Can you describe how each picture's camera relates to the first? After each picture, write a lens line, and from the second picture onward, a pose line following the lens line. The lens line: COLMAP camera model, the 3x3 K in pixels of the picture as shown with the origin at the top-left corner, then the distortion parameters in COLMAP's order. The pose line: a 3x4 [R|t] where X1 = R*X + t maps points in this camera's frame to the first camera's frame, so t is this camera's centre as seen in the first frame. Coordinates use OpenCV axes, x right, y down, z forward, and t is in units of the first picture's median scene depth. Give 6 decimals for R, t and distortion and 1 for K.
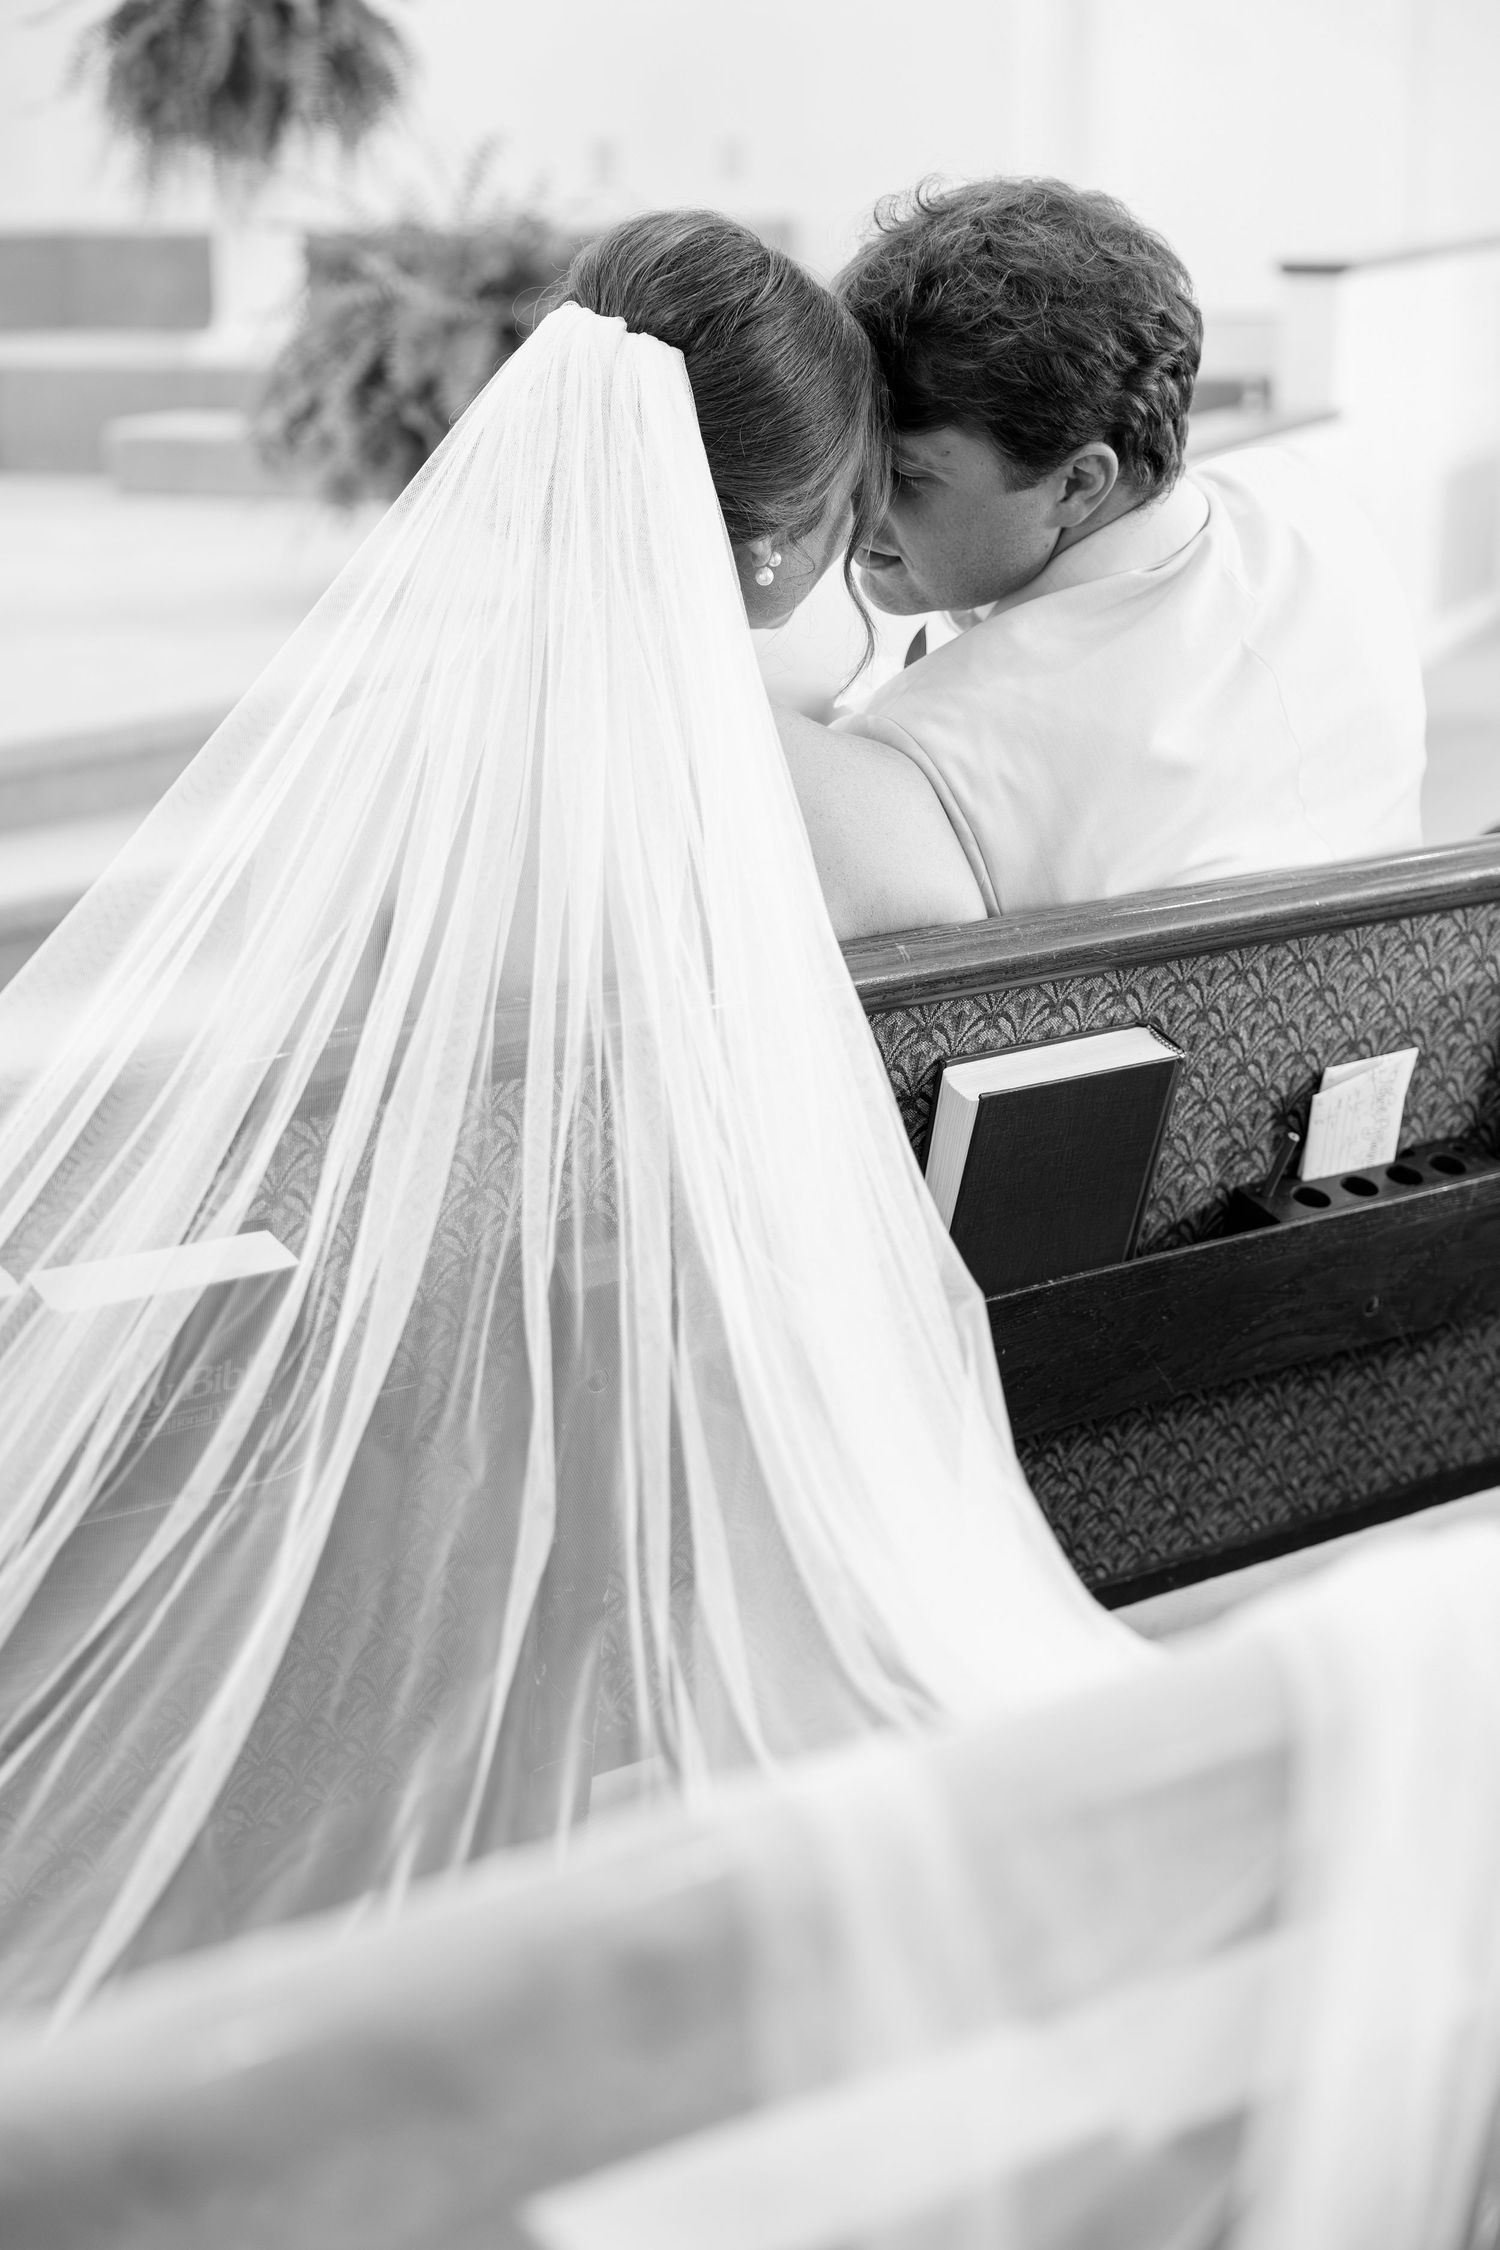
lens RADIAL K [[3320.6, 0, 750.0], [0, 3320.6, 1125.0], [0, 0, 1]] dist [0.222486, -0.913518]
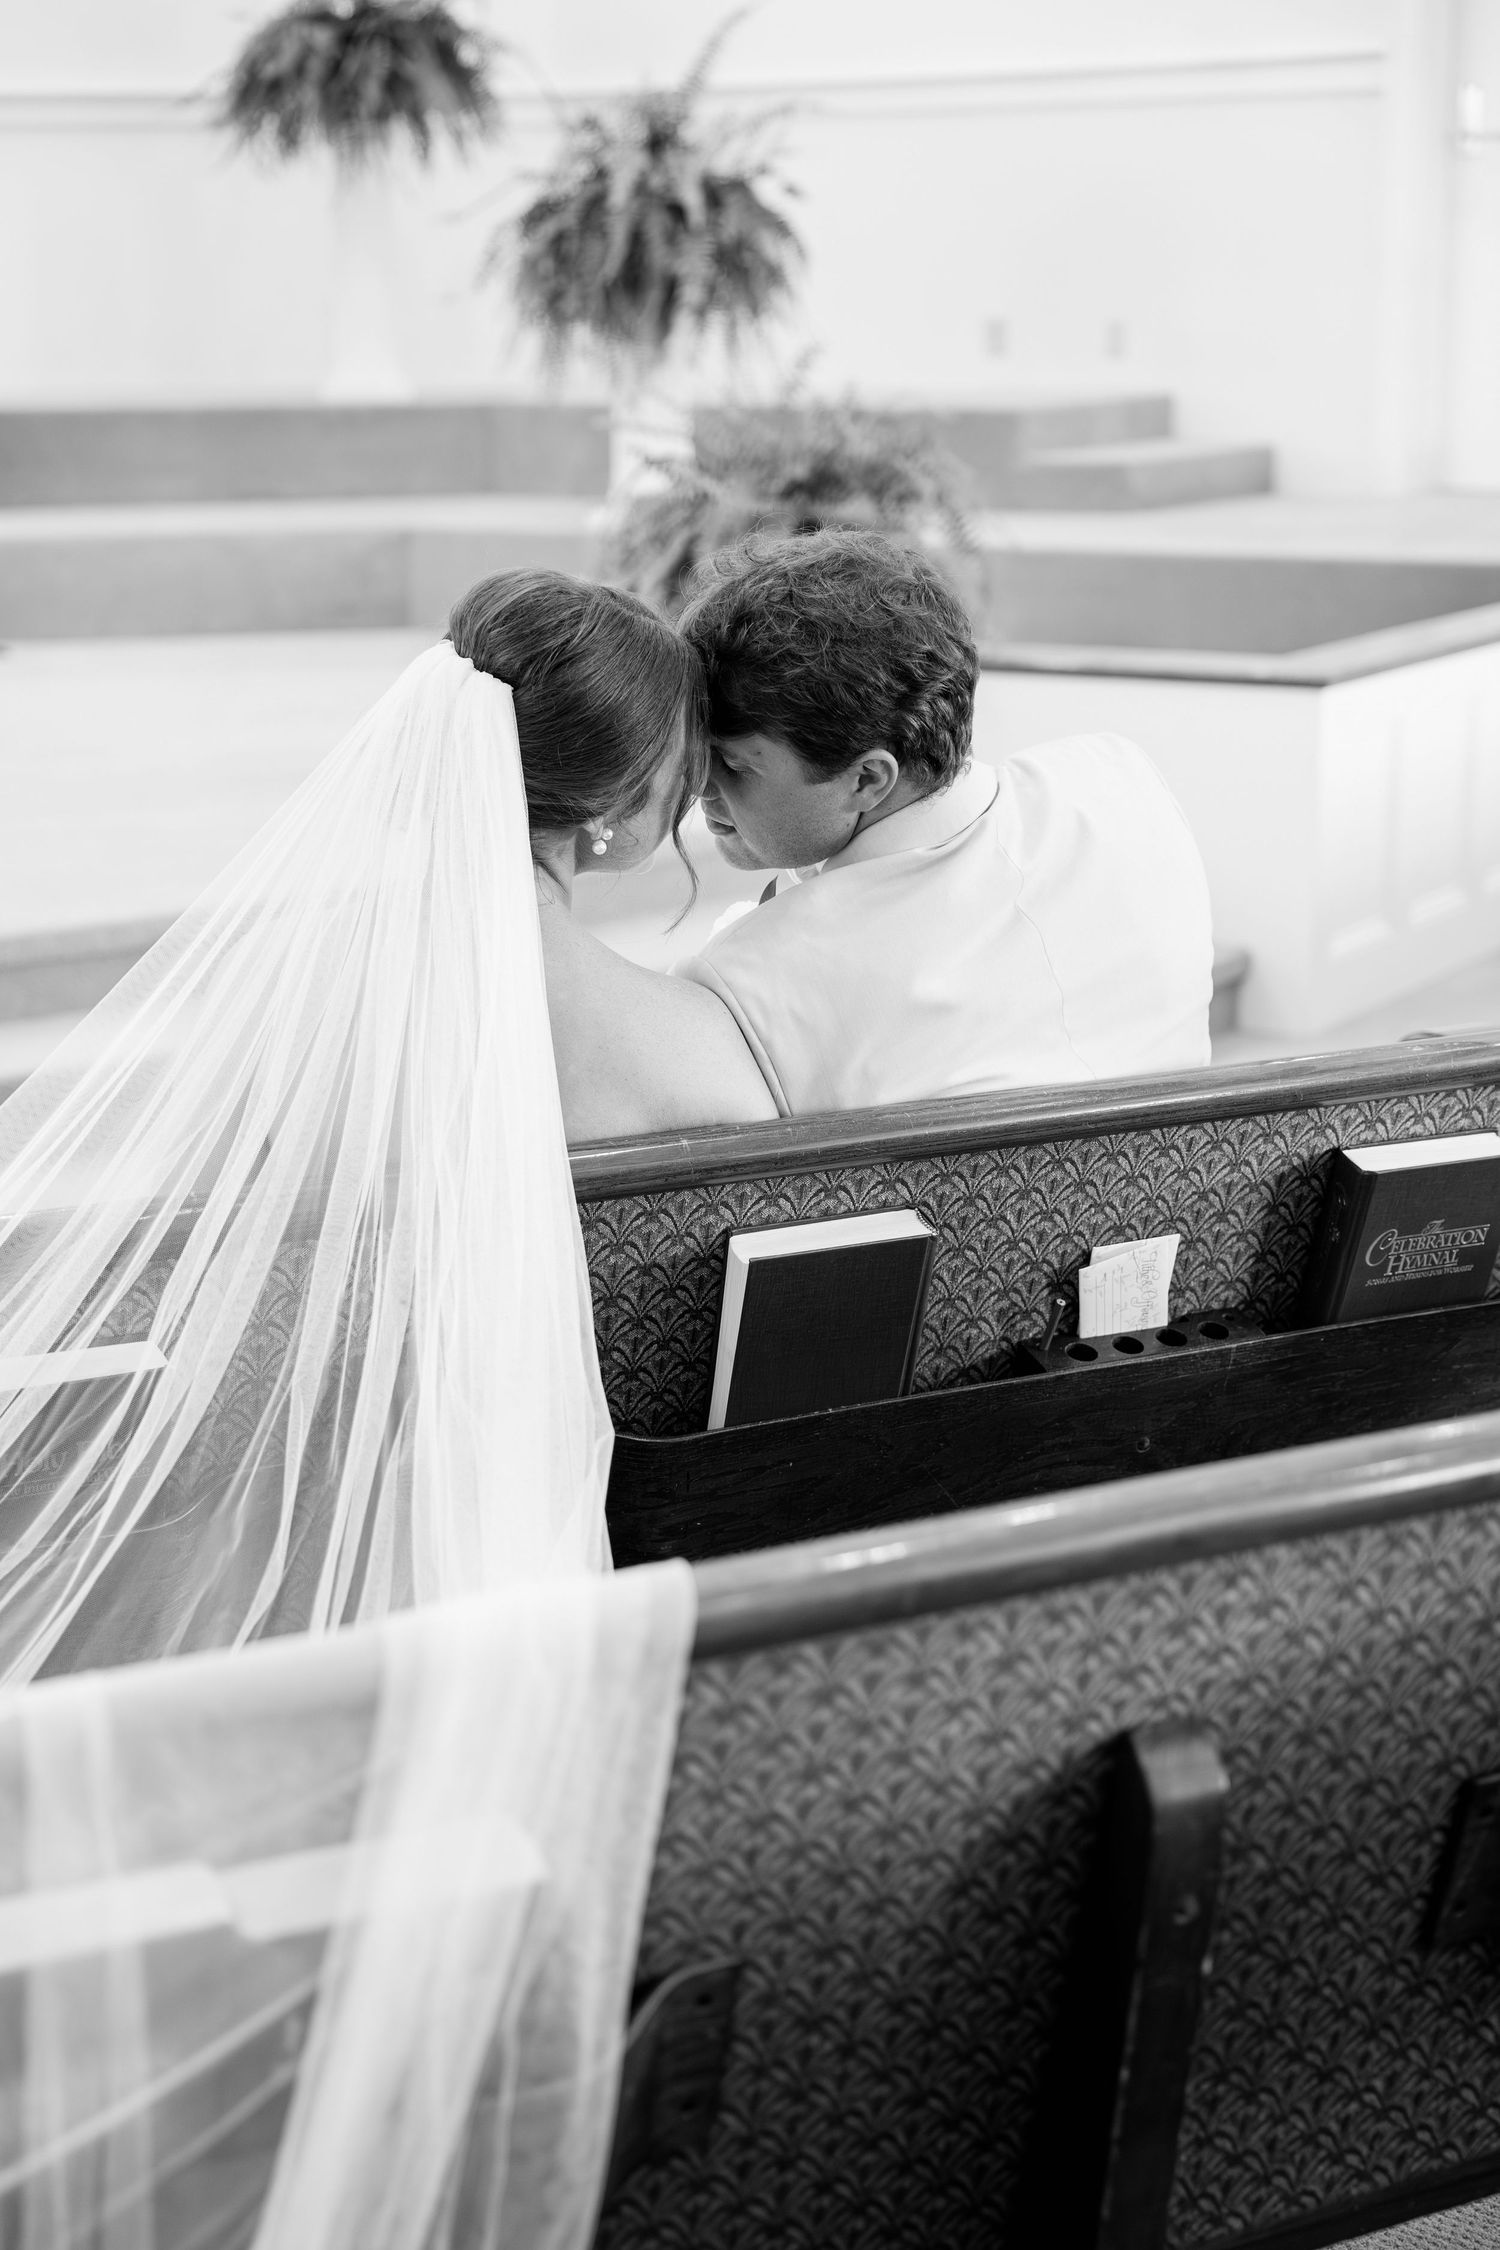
lens RADIAL K [[3320.6, 0, 750.0], [0, 3320.6, 1125.0], [0, 0, 1]] dist [0.222486, -0.913518]
pose [[0.988499, 0.037609, -0.146474, 0.229505], [-0.042580, 0.998614, -0.030951, -0.018995], [0.145107, 0.036832, 0.988730, -0.232365]]
